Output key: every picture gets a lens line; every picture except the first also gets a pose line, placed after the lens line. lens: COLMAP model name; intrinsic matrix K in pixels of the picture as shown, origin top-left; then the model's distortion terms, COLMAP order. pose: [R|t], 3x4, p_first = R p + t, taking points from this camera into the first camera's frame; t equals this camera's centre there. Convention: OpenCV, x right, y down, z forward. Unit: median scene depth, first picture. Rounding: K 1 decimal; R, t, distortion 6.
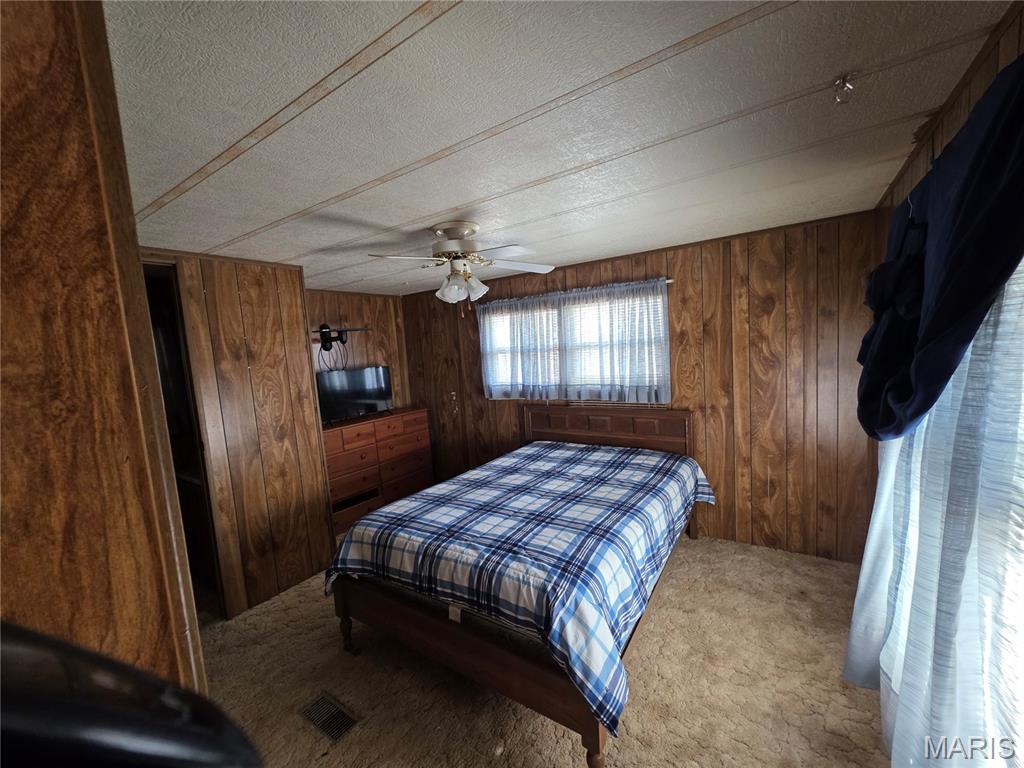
lens RADIAL K [[413.0, 0, 513.9], [0, 413.0, 386.2], [0, 0, 1]] dist [0.000323, 0.000808]
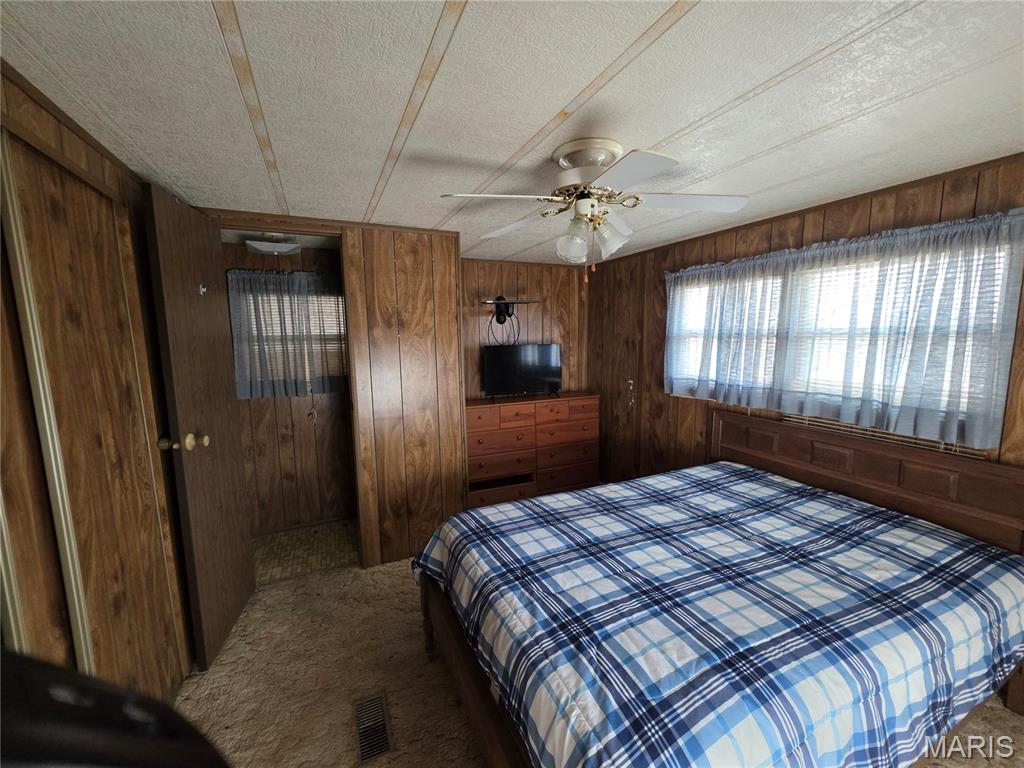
lens RADIAL K [[413.0, 0, 513.9], [0, 413.0, 386.2], [0, 0, 1]] dist [0.000323, 0.000808]
pose [[0.854672, 0.120799, -0.504918, 0.123038], [-0.094911, 0.992519, 0.076801, -0.025722], [0.510418, -0.017717, 0.859744, 0.258503]]
